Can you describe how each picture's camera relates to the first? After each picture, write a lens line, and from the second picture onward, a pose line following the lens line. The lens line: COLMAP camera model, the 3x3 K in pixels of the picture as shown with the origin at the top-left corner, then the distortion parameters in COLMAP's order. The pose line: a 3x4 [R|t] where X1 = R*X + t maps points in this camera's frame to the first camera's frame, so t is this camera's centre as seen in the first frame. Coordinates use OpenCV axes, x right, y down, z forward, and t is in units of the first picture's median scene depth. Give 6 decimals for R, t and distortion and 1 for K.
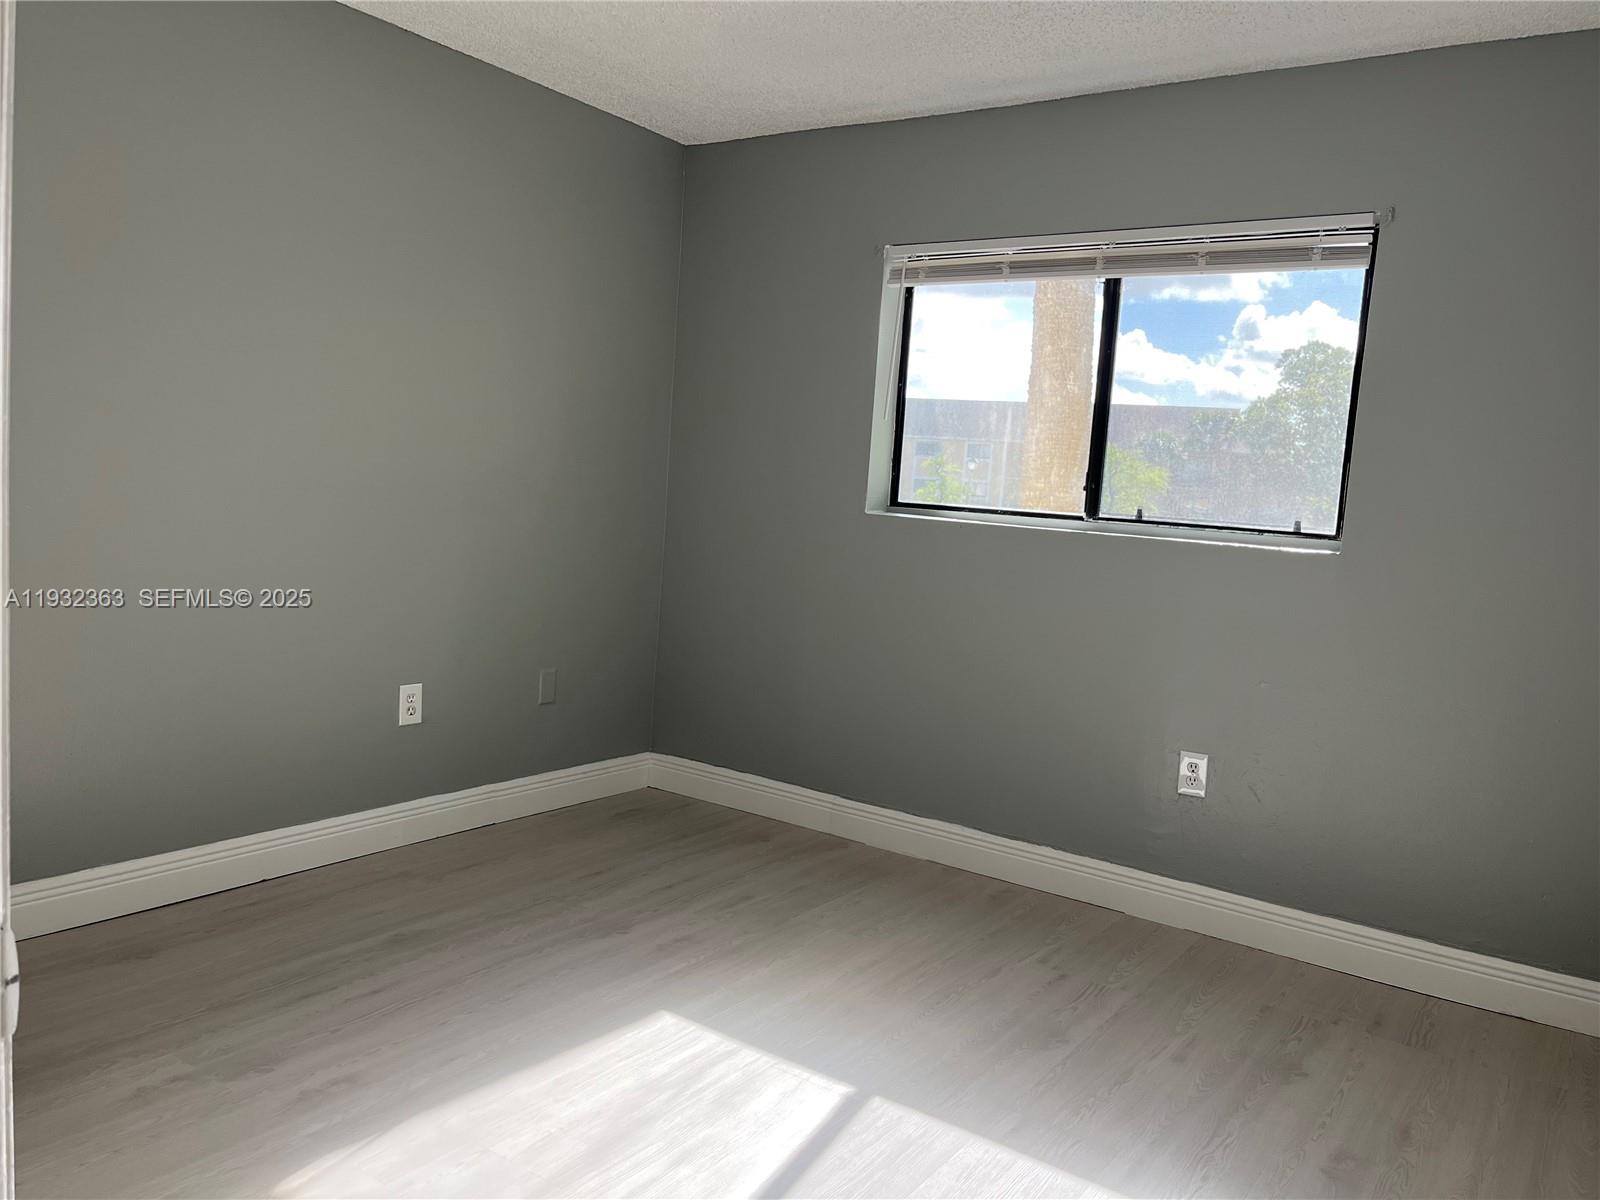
lens RADIAL K [[1210.0, 0, 800.9], [0, 1210.0, 609.8], [0, 0, 1]] dist [0.060059, -0.067045]
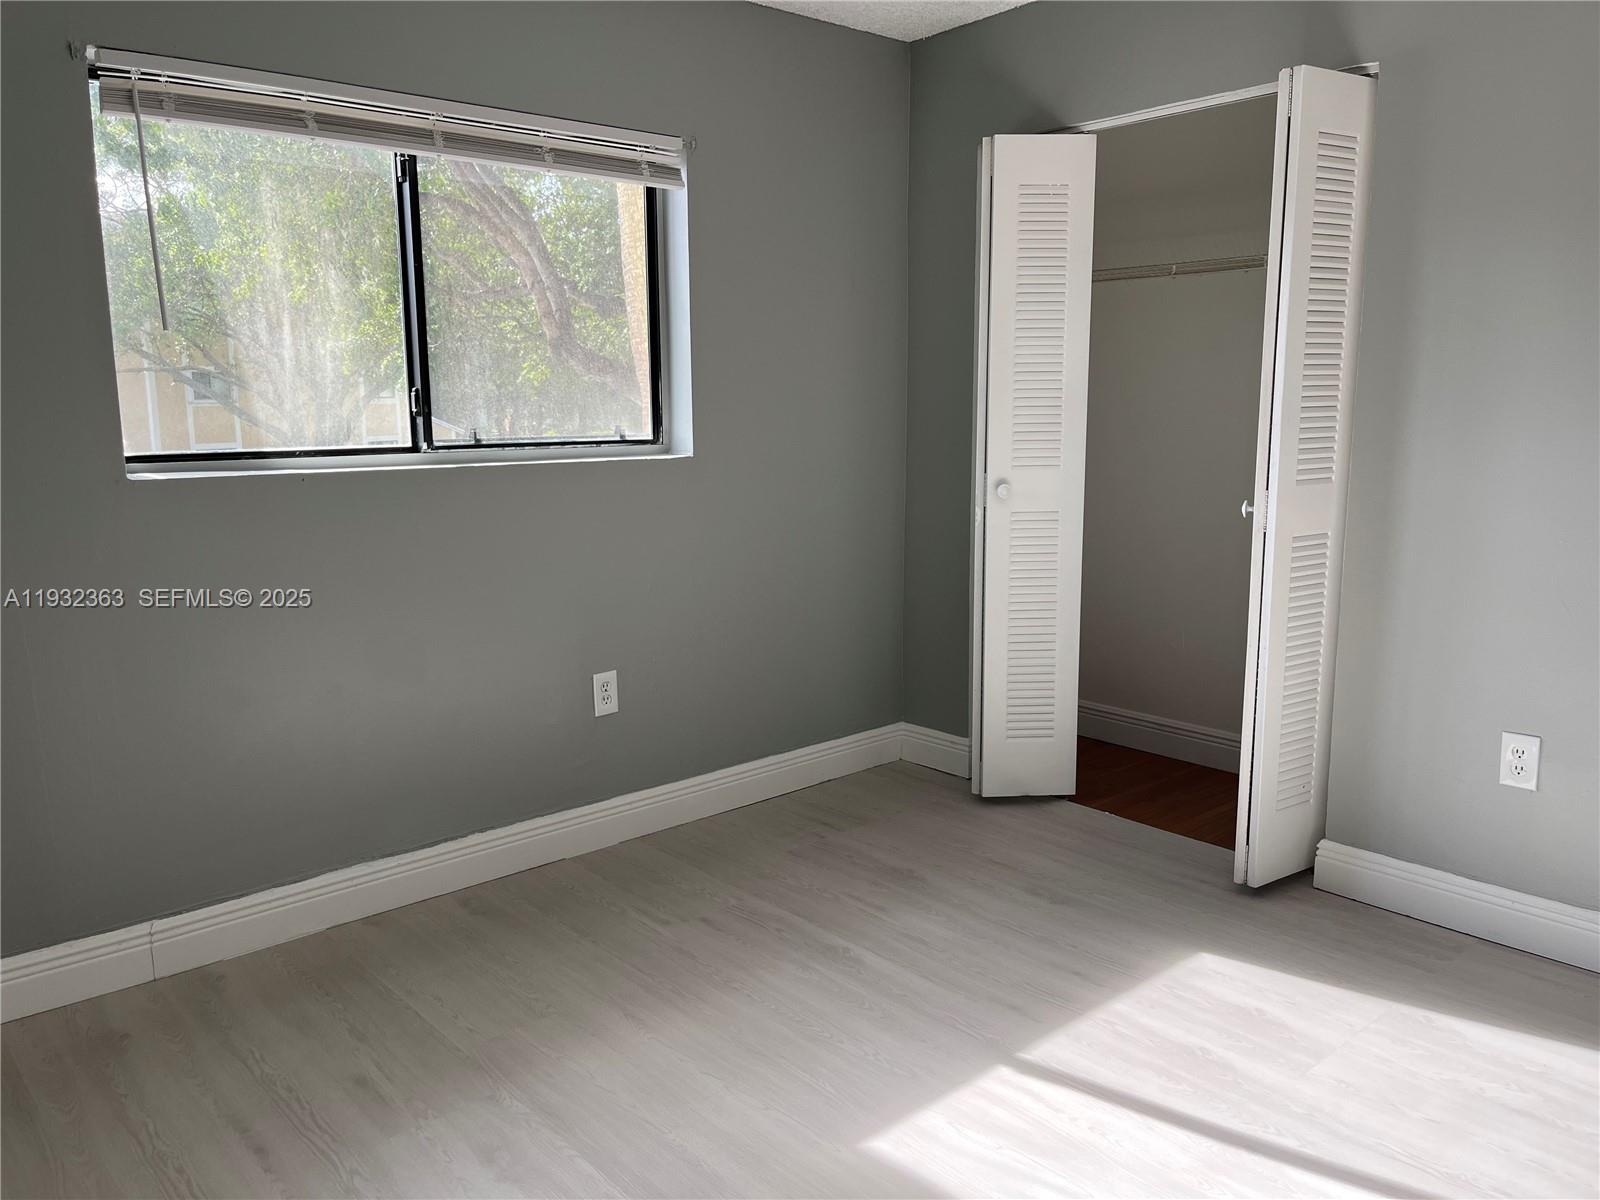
lens RADIAL K [[1219.8, 0, 800.0], [0, 1219.8, 600.0], [0, 0, 1]] dist [0.065682, -0.096710]
pose [[0.240061, -0.235223, 0.941828, -0.532899], [0.122882, 0.969758, 0.210877, -0.123662], [-0.962949, 0.065111, 0.261706, 0.549345]]
